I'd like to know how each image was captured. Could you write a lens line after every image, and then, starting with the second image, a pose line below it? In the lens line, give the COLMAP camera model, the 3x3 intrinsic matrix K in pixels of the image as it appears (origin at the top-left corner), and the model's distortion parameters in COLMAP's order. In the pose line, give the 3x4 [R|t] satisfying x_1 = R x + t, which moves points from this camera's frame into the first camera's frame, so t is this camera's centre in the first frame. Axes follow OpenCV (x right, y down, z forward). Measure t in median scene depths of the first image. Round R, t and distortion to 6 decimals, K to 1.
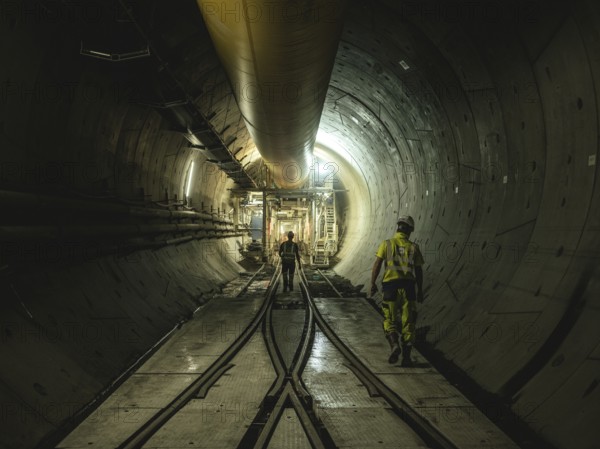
lens RADIAL K [[246.6, 0, 300.0], [0, 246.6, 224.5], [0, 0, 1]] dist [0.000007, -0.000087]
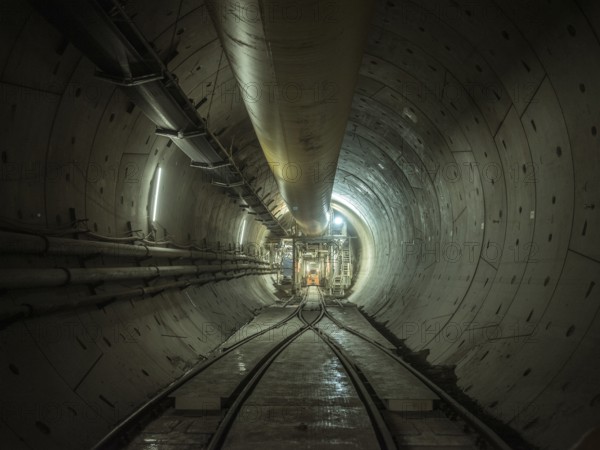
lens RADIAL K [[605.7, 0, 300.0], [0, 605.7, 225.0], [0, 0, 1]] dist [0.002252, -0.004055]
pose [[0.995837, -0.010603, -0.090533, 0.184577], [0.005192, 0.998197, -0.059794, -0.014755], [0.091004, 0.059075, 0.994097, -2.257868]]
